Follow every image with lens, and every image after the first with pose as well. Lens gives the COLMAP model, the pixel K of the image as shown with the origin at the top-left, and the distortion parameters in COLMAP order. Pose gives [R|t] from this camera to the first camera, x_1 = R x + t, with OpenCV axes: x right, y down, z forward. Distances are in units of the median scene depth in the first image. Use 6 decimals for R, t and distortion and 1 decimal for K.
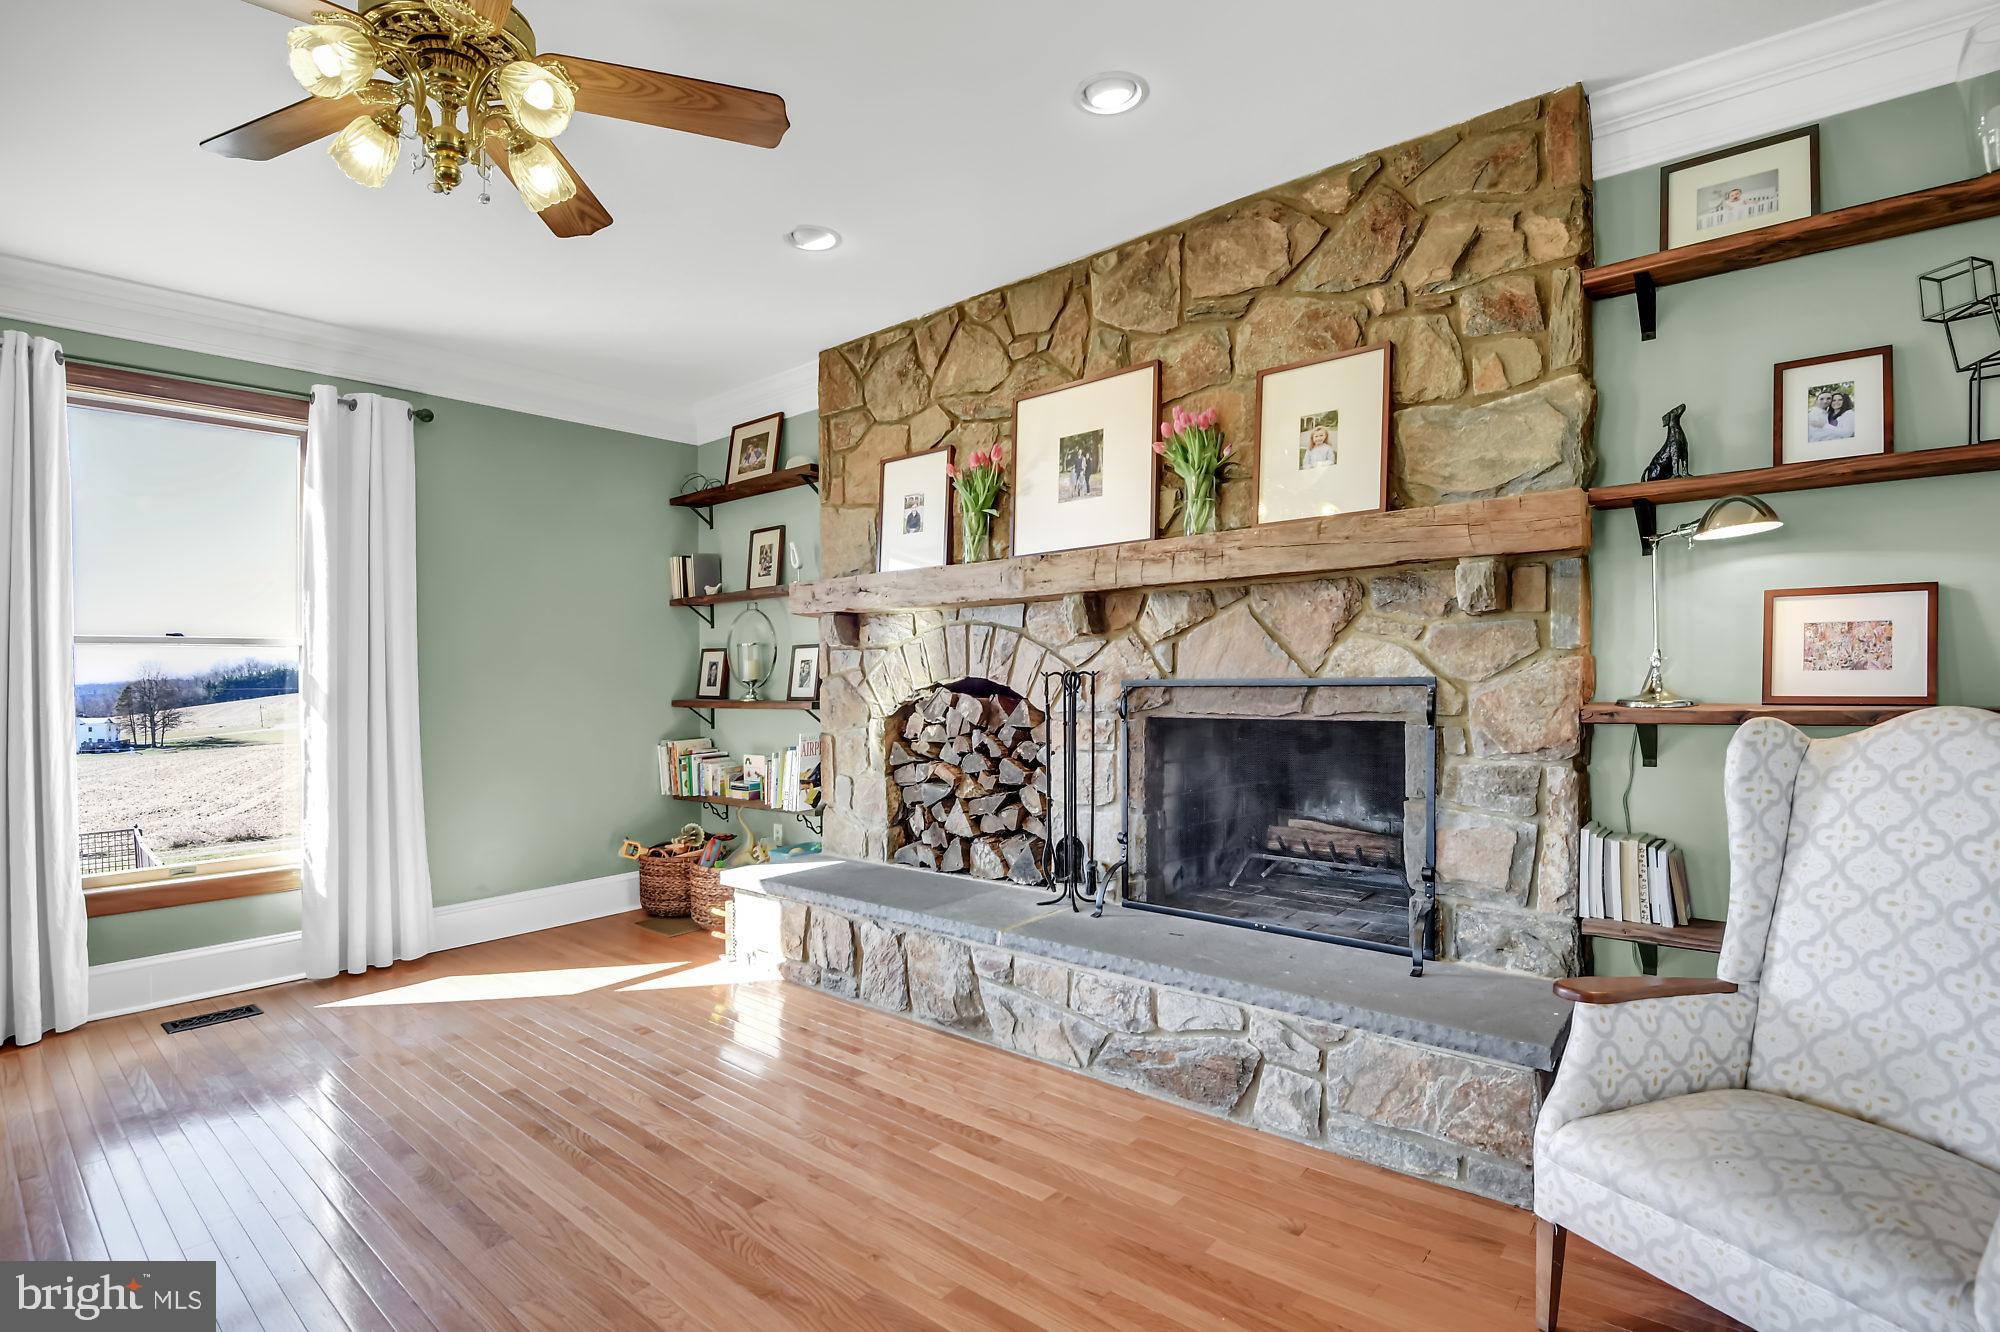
lens RADIAL K [[957.7, 0, 969.1], [0, 957.7, 677.9], [0, 0, 1]] dist [-0.030518, -0.008805]
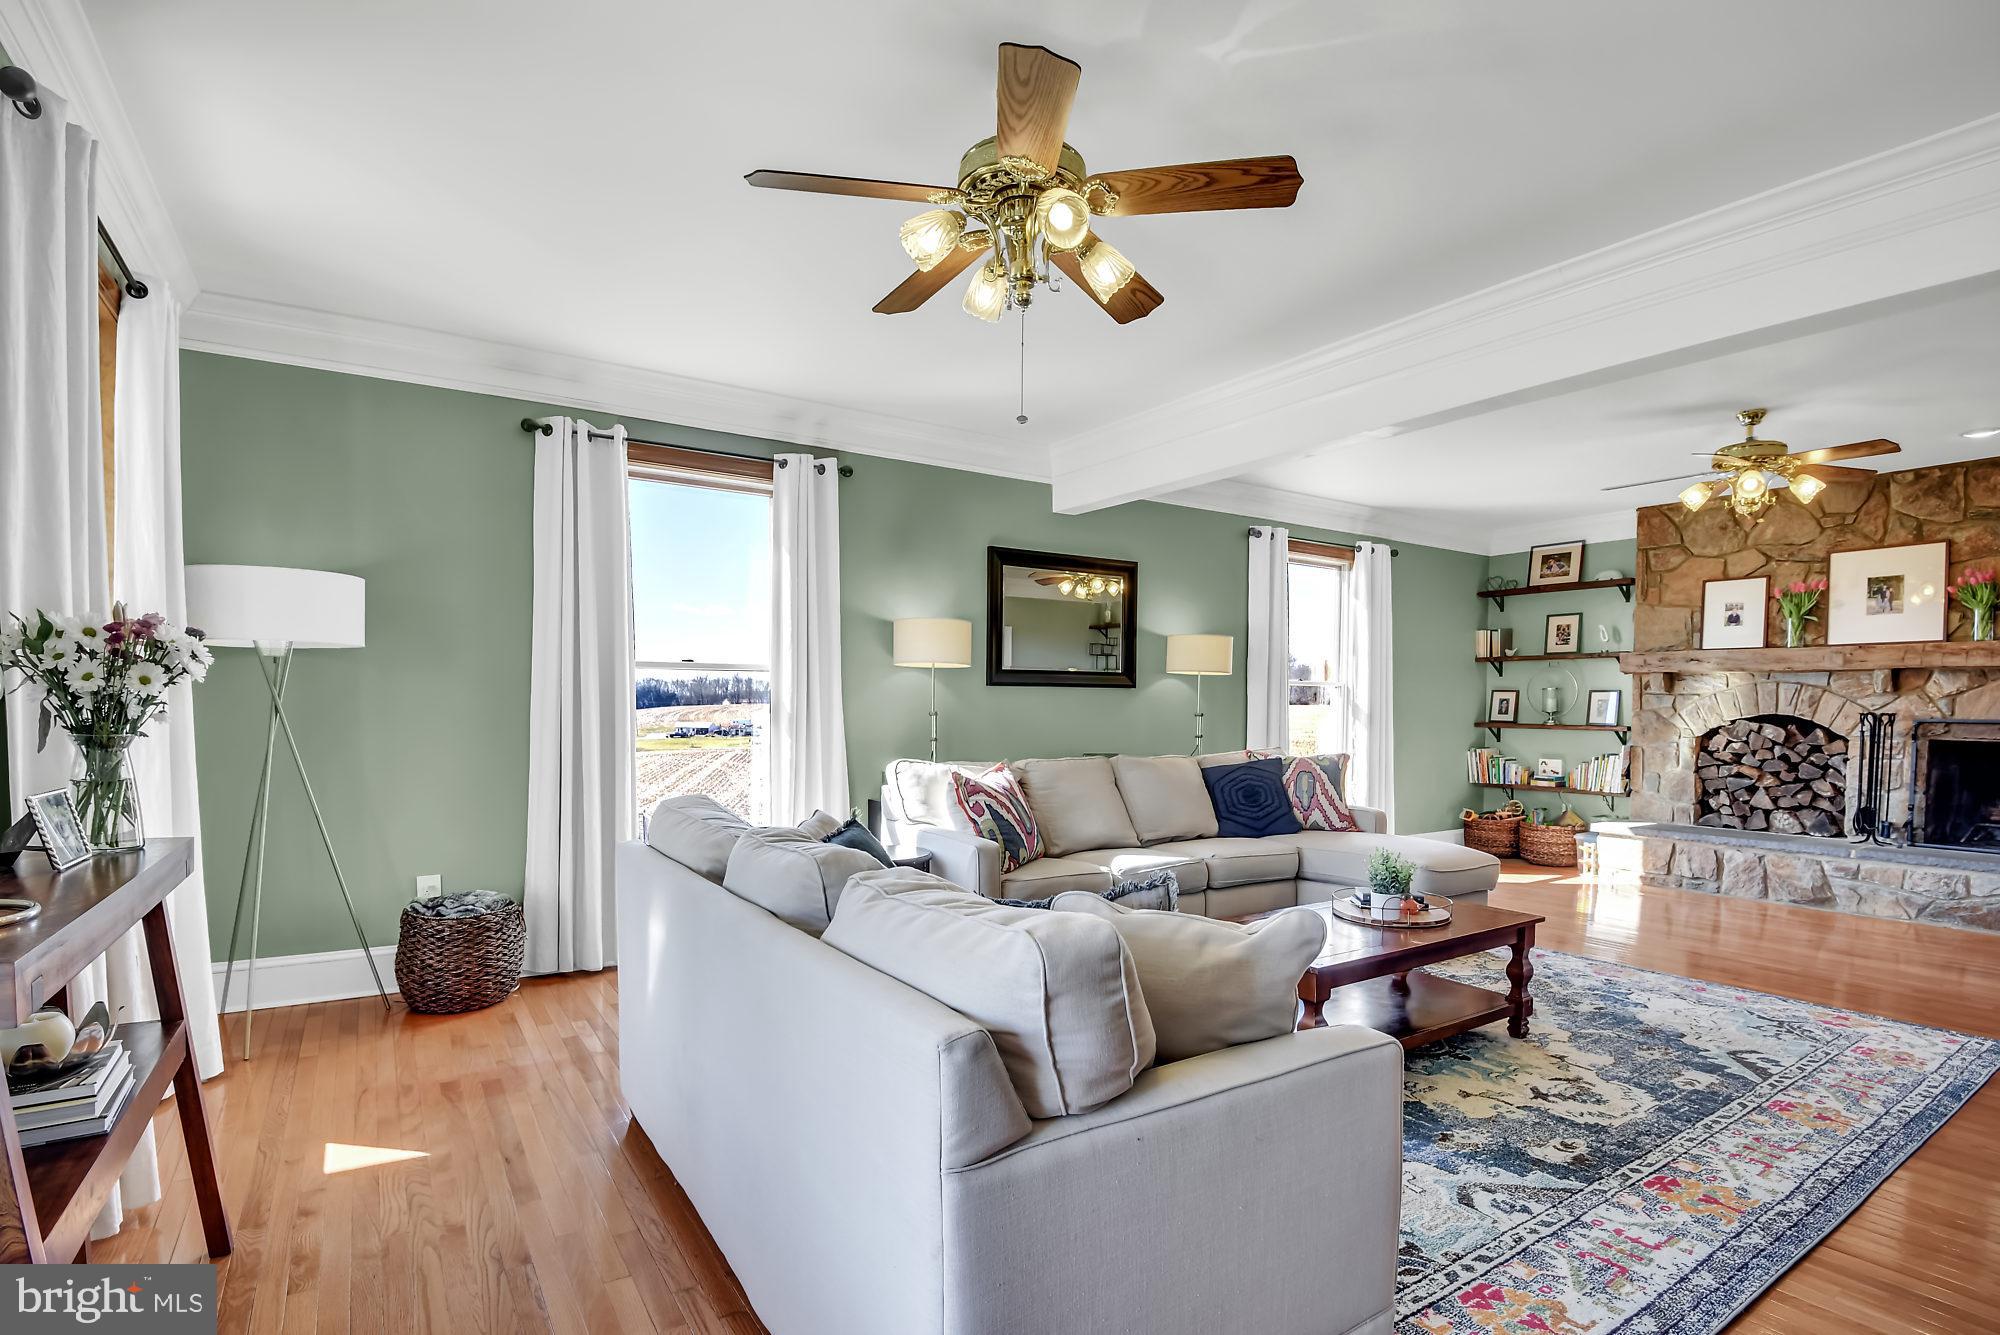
lens RADIAL K [[957.7, 0, 1001.0], [0, 957.7, 731.8], [0, 0, 1]] dist [-0.030518, -0.008805]
pose [[0.956860, 0.033201, -0.288646, -0.999501], [-0.025643, 0.999223, 0.029929, 0.019596], [0.289416, -0.021237, 0.956968, -1.162947]]
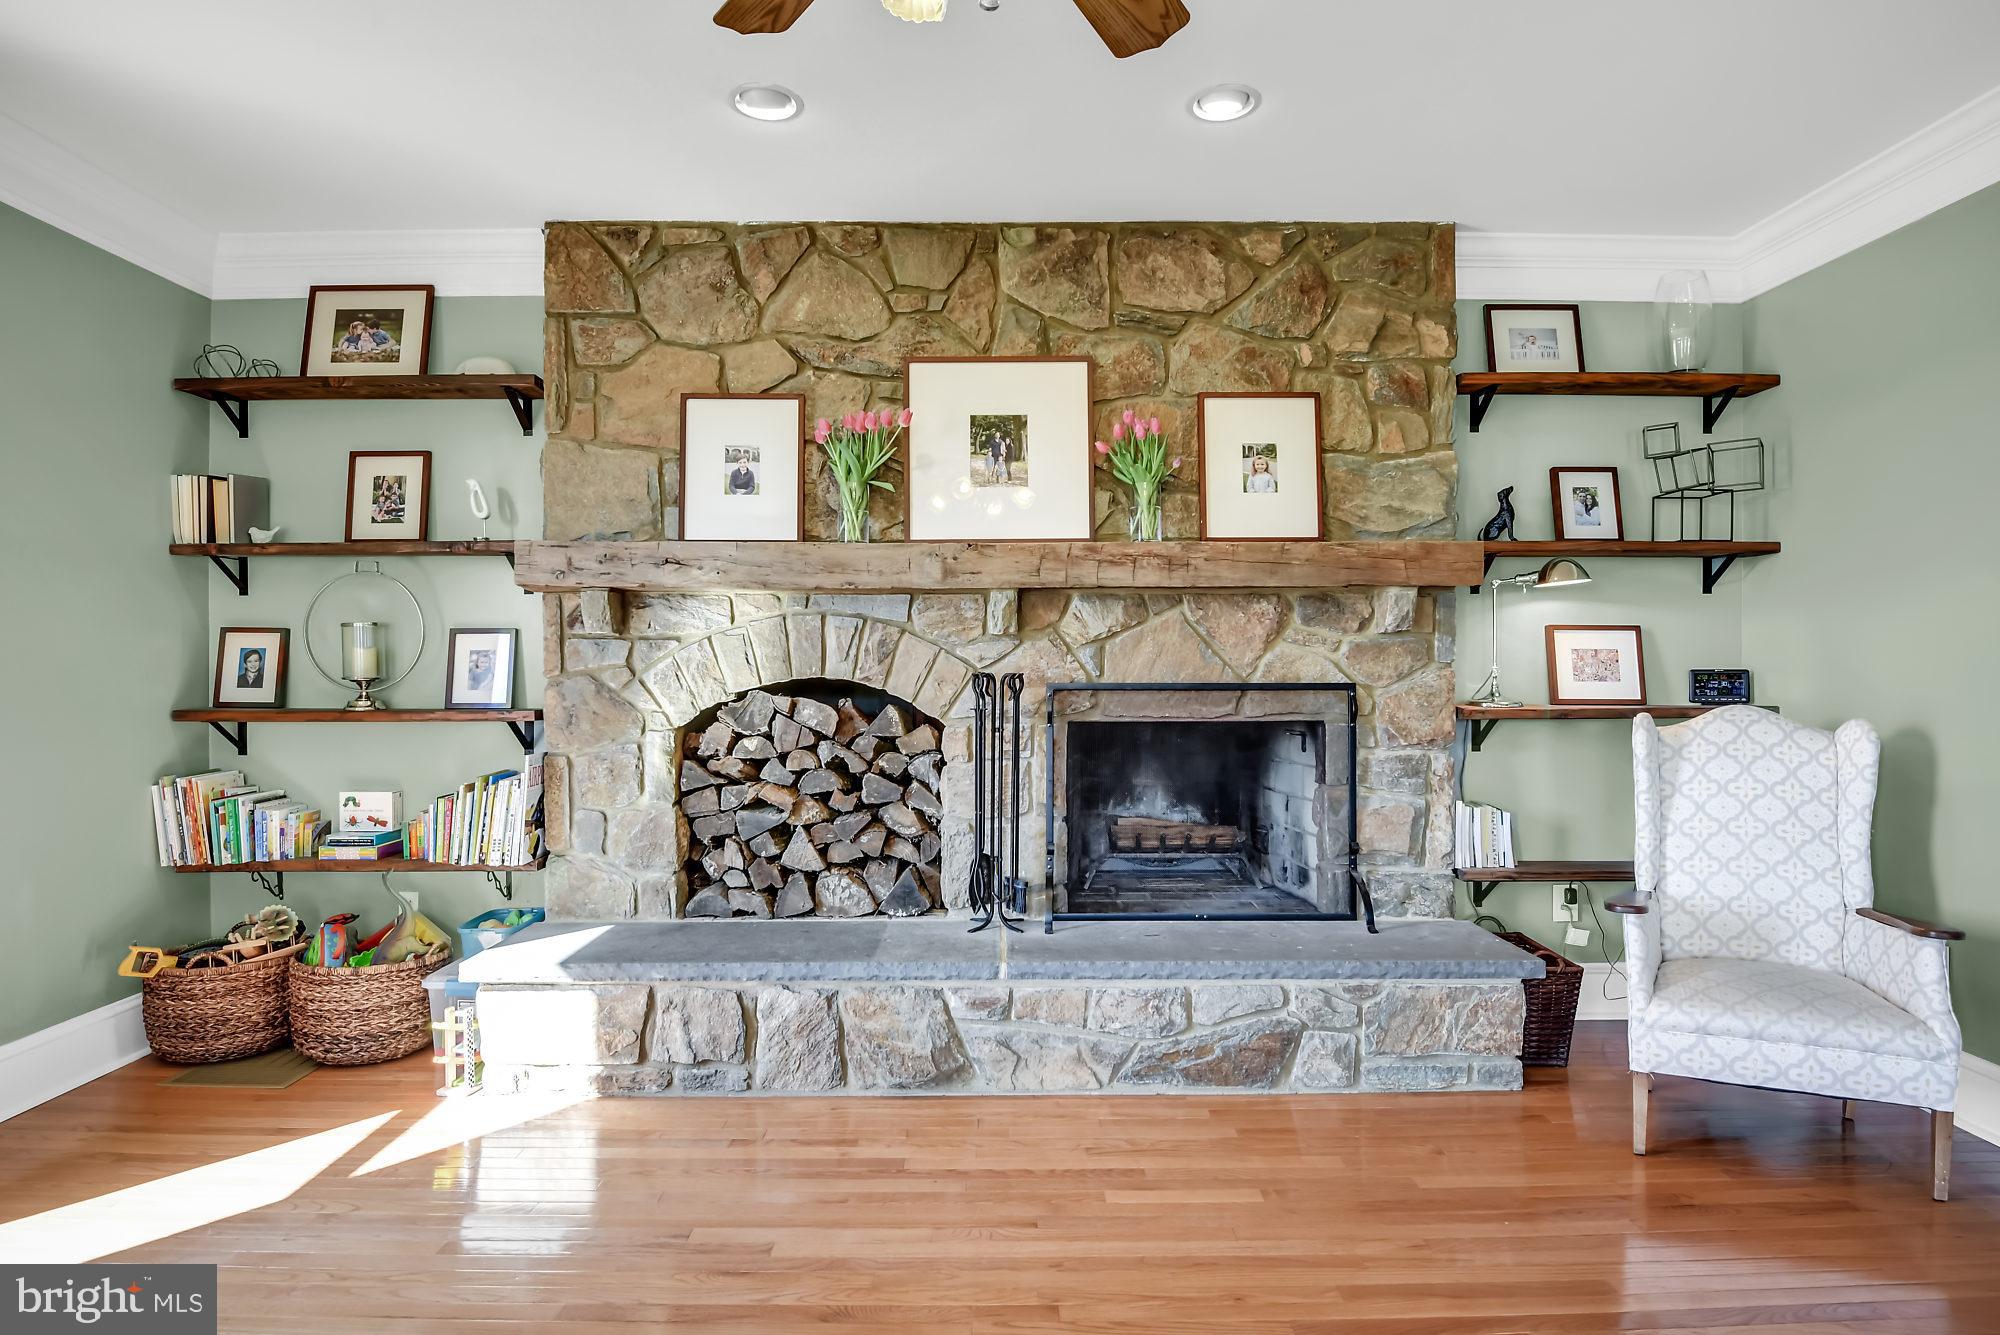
lens RADIAL K [[1074.9, 0, 1030.9], [0, 1074.9, 684.8], [0, 0, 1]] dist [-0.014863, -0.015915]
pose [[0.742580, 0.006929, 0.669722, -0.591129], [-0.009826, 0.999952, 0.000549, 0.003401], [-0.669685, -0.006988, 0.742612, 0.222519]]
